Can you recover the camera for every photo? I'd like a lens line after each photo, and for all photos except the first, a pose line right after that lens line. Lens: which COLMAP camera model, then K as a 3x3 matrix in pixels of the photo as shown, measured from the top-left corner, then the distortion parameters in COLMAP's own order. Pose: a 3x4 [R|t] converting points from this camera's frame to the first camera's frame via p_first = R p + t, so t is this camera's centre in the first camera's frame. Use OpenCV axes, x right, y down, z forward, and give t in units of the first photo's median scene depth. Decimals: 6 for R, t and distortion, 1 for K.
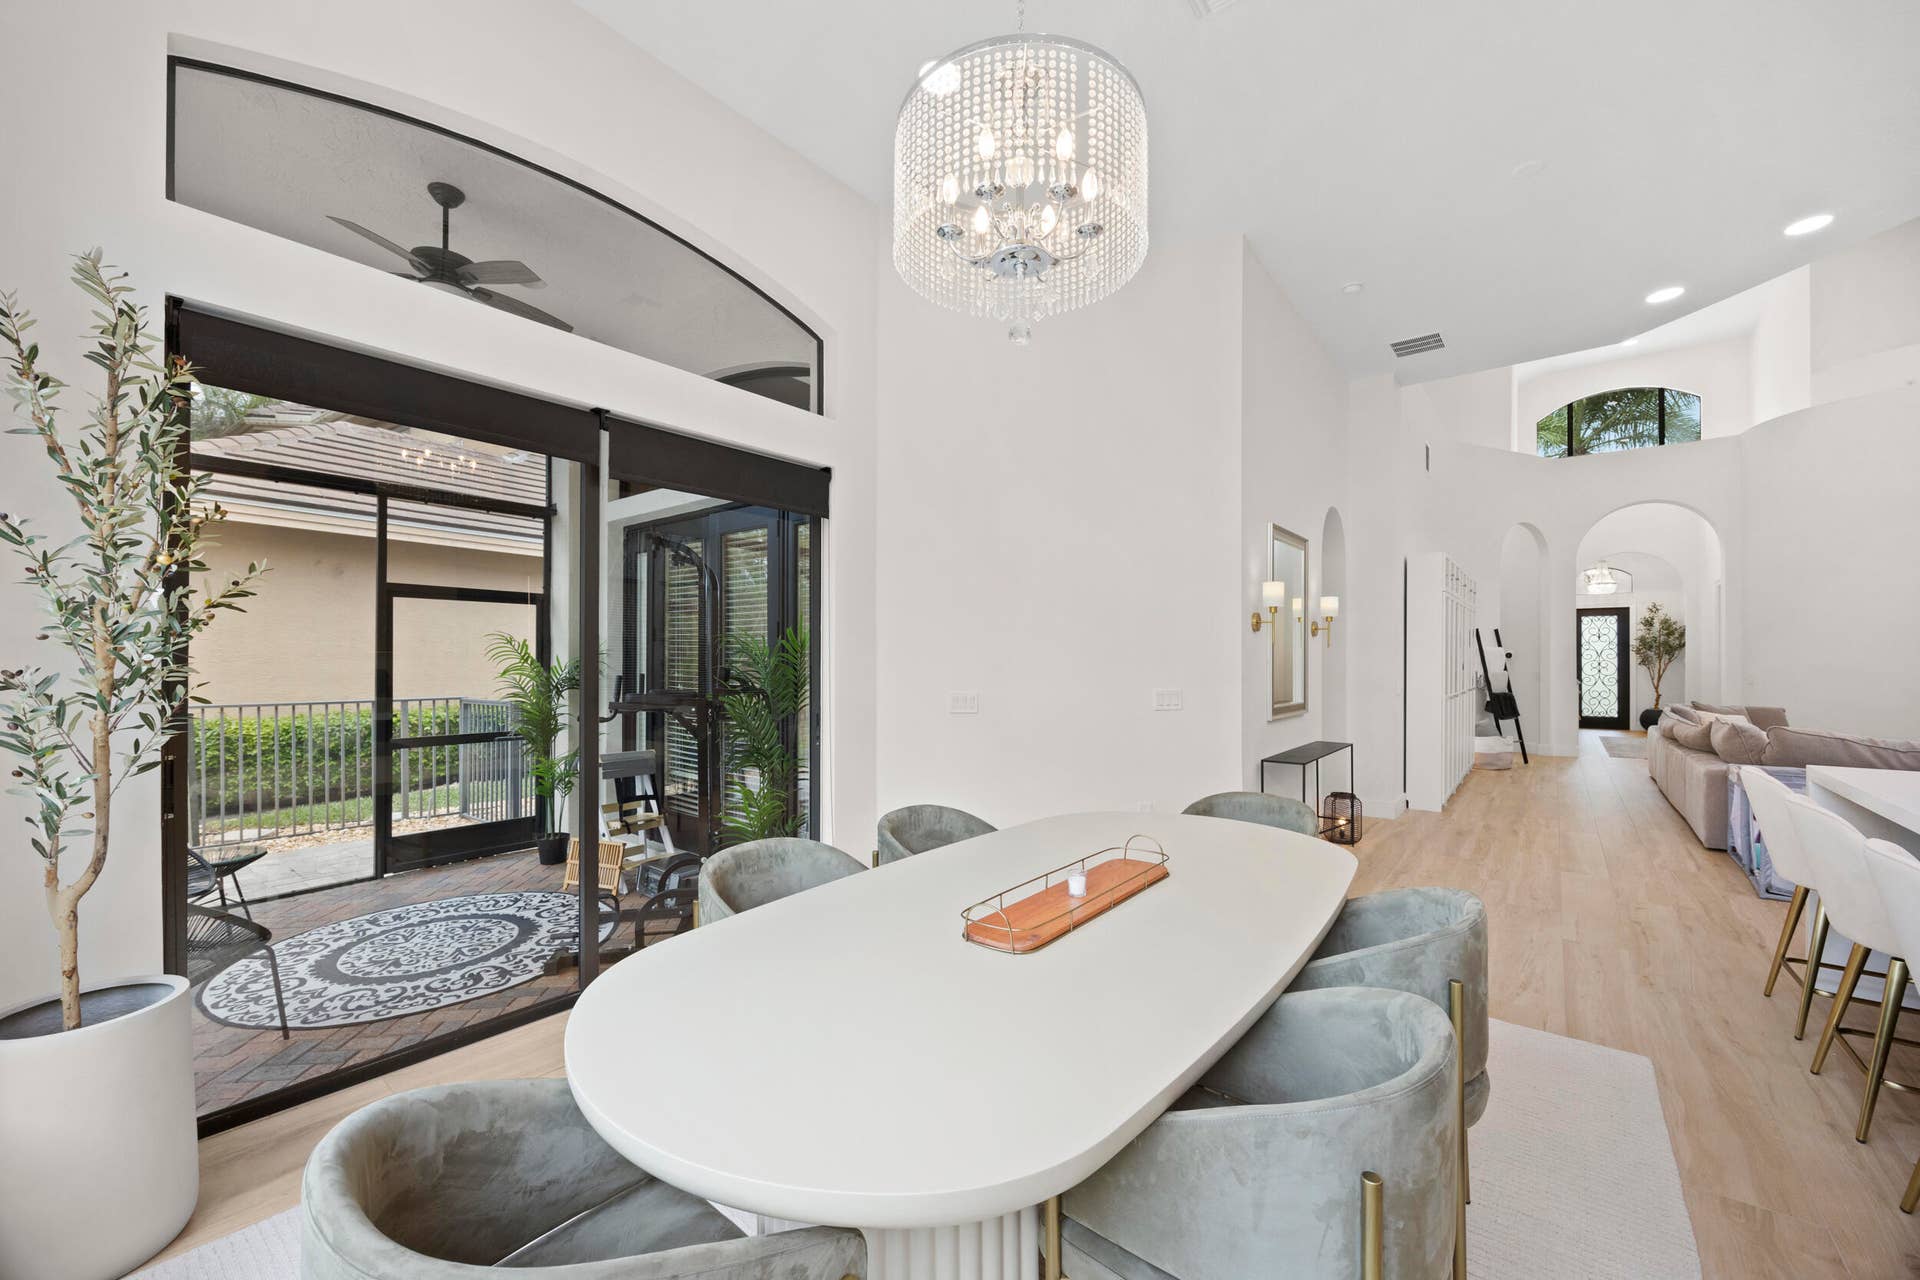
lens RADIAL K [[735.4, 0, 962.7], [0, 735.4, 677.6], [0, 0, 1]] dist [-0.000523, -0.000195]
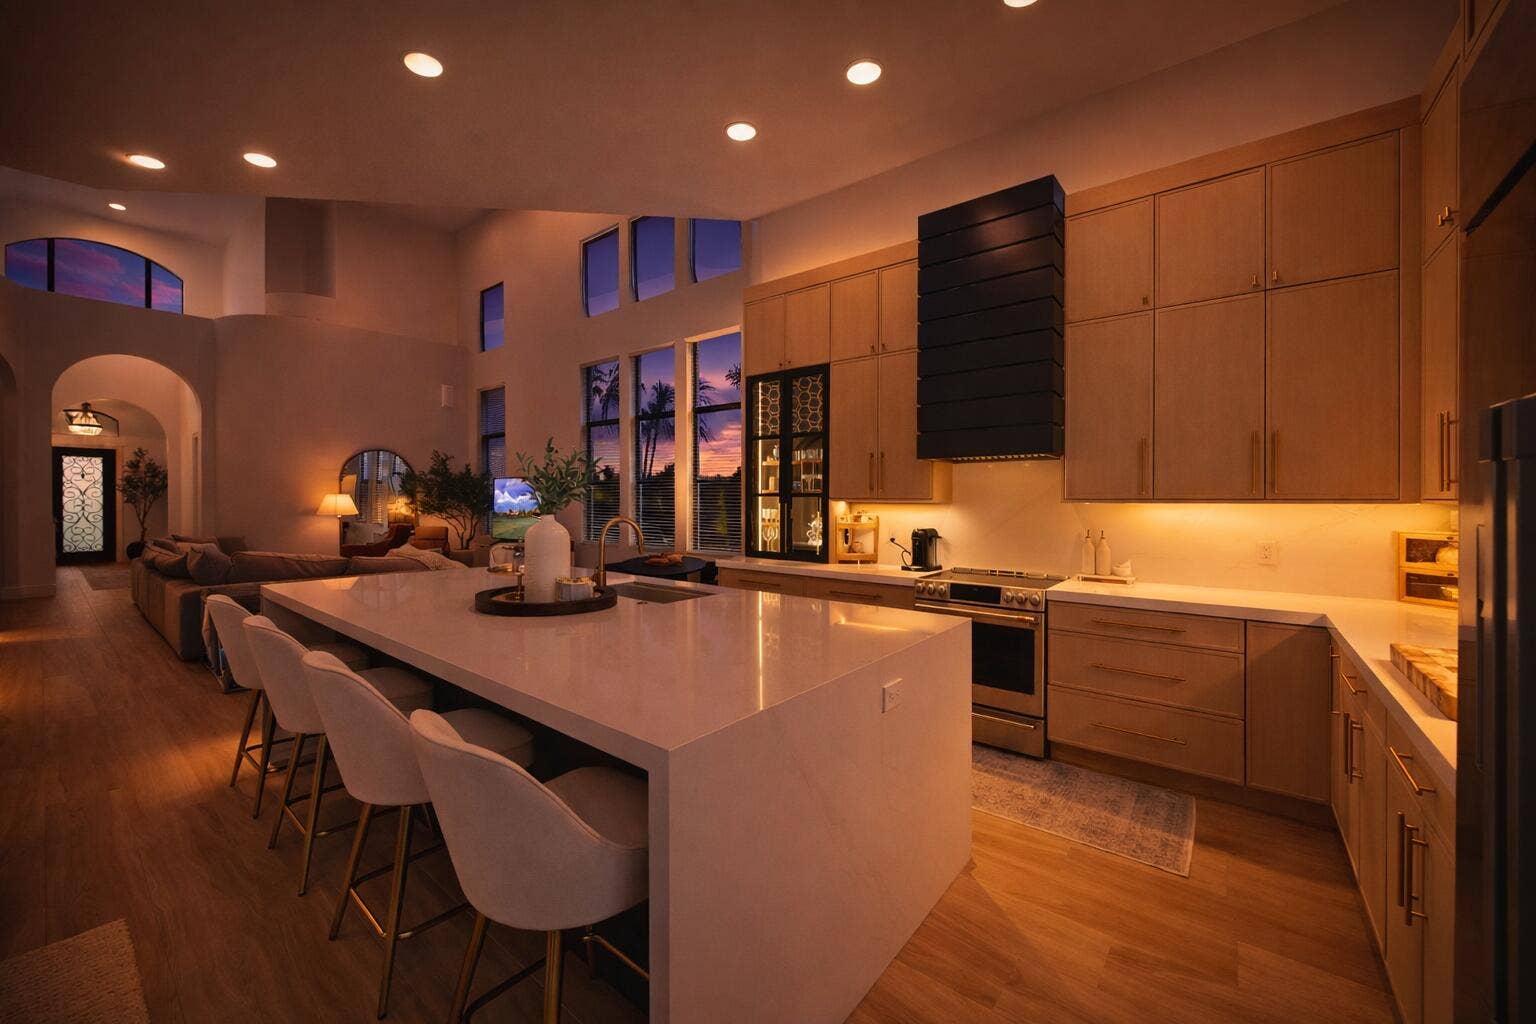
lens RADIAL K [[588.3, 0, 789.7], [0, 588.3, 505.5], [0, 0, 1]] dist [-0.000523, -0.000195]
pose [[-0.018261, 0.005902, 0.999816, 0.015804], [0.008476, 0.999948, -0.005748, 0.000276], [-0.999797, 0.008370, -0.018310, 0.013956]]
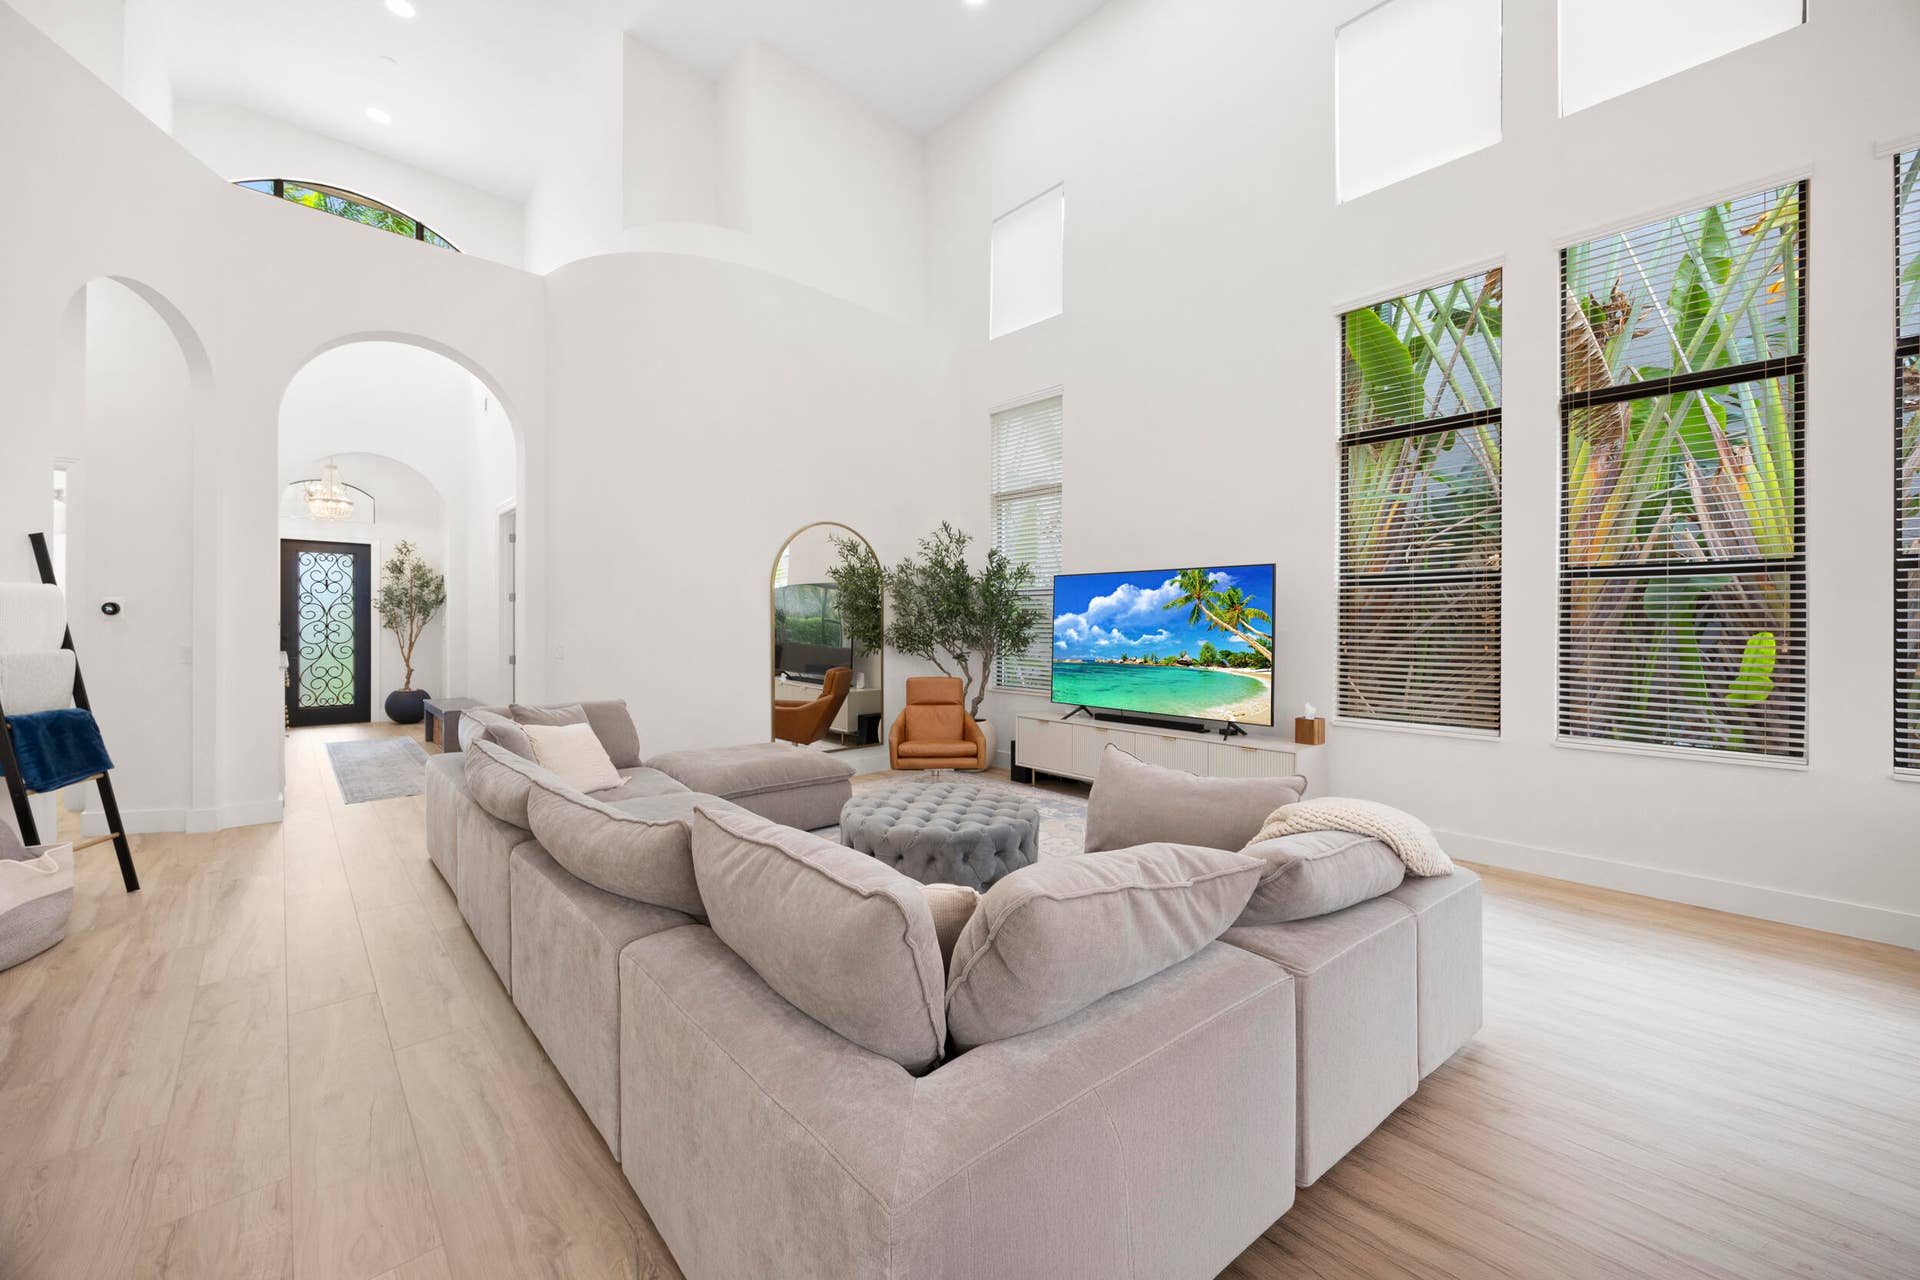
lens RADIAL K [[735.4, 0, 968.2], [0, 735.4, 633.7], [0, 0, 1]] dist [-0.000523, -0.000195]
pose [[0.138968, -0.000477, 0.990297, 0.319964], [-0.000490, 1.000000, 0.000550, -0.013046], [-0.990297, -0.000561, 0.138968, 0.369254]]
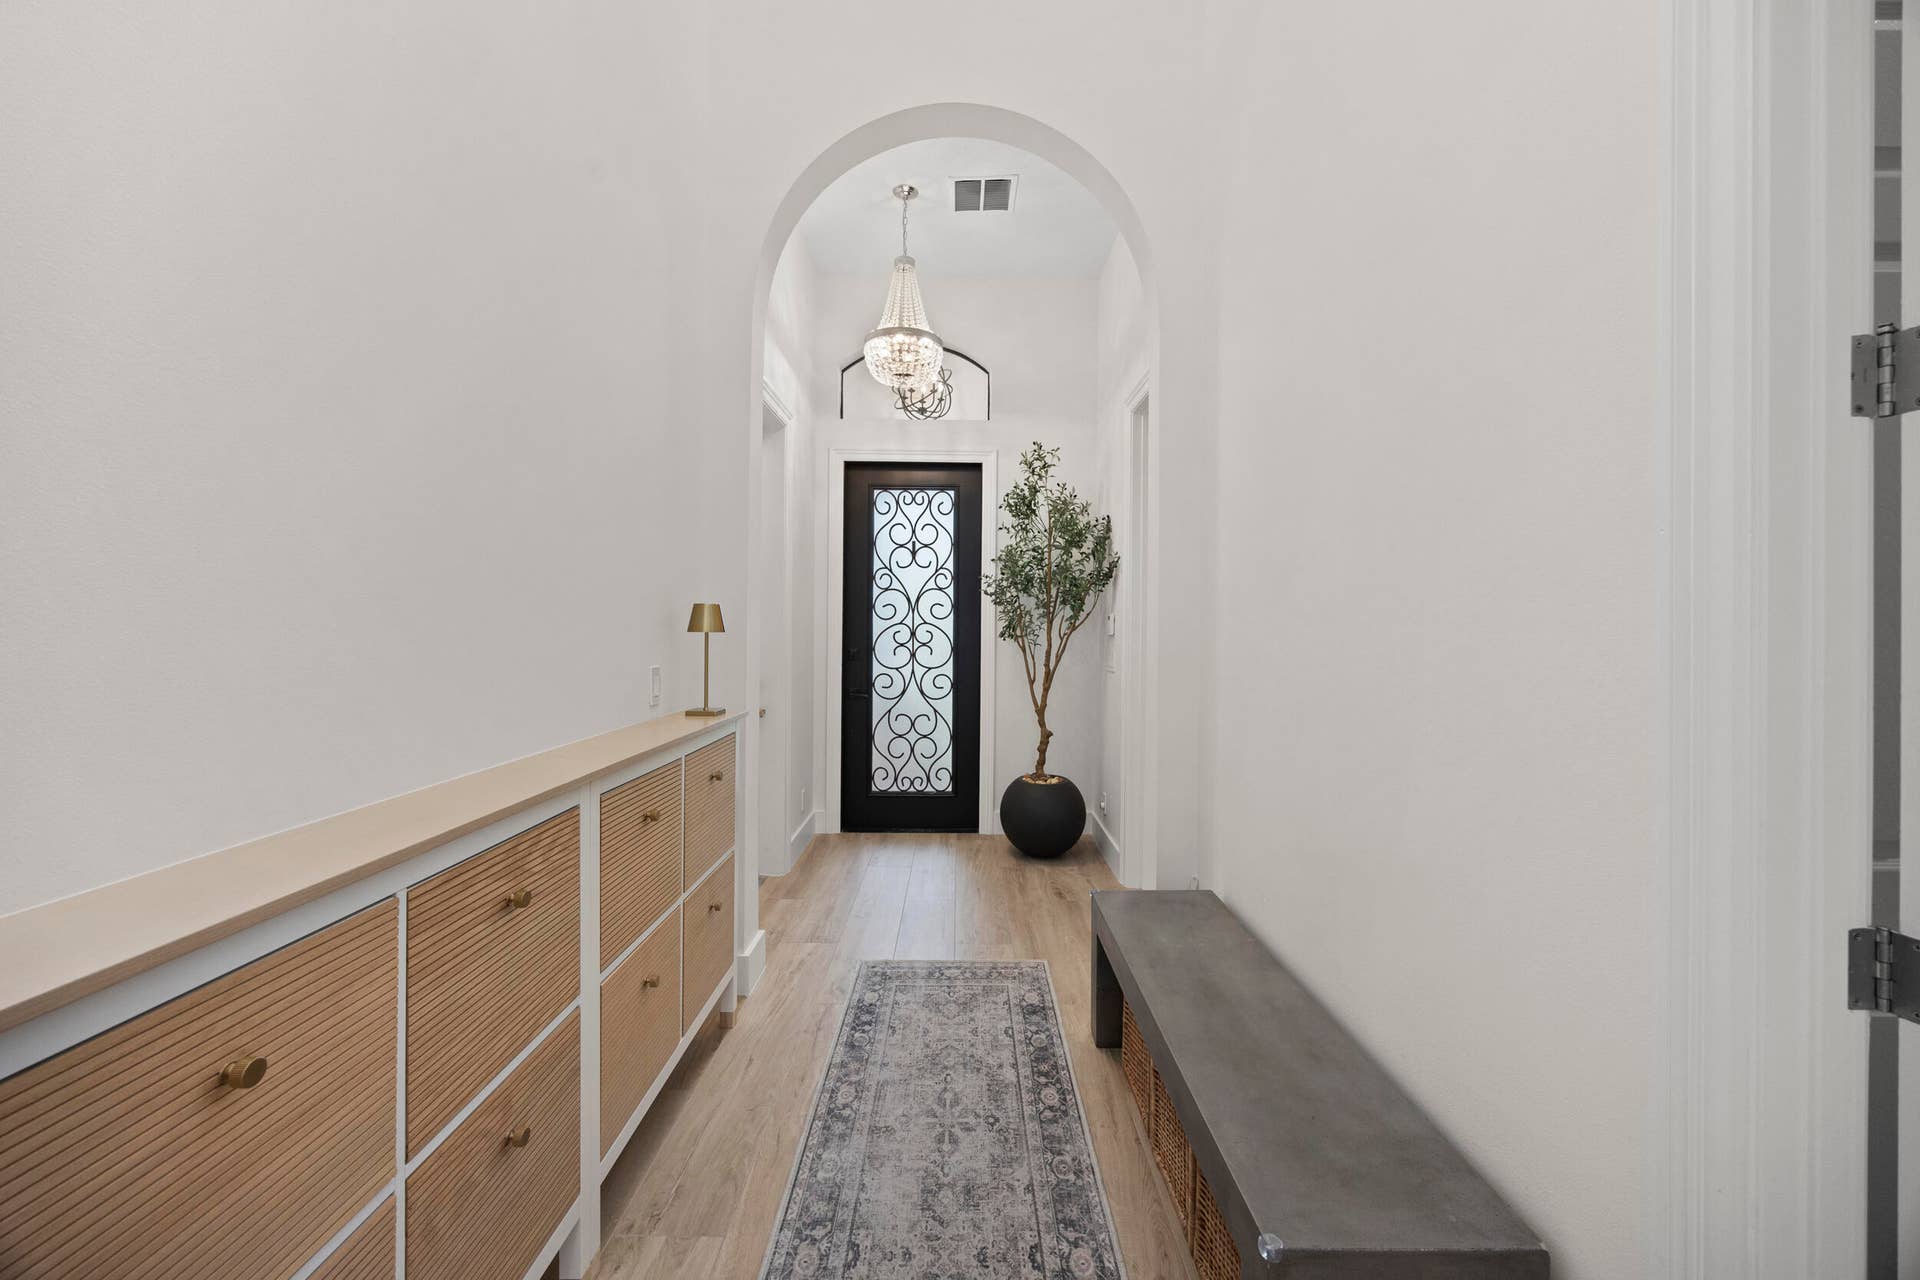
lens RADIAL K [[735.4, 0, 958.0], [0, 735.4, 635.1], [0, 0, 1]] dist [-0.000523, -0.000195]
pose [[0.779728, 0.006753, 0.626082, 0.728787], [-0.008781, 0.999961, 0.000150, -0.019173], [-0.626056, -0.005614, 0.779758, 0.787428]]
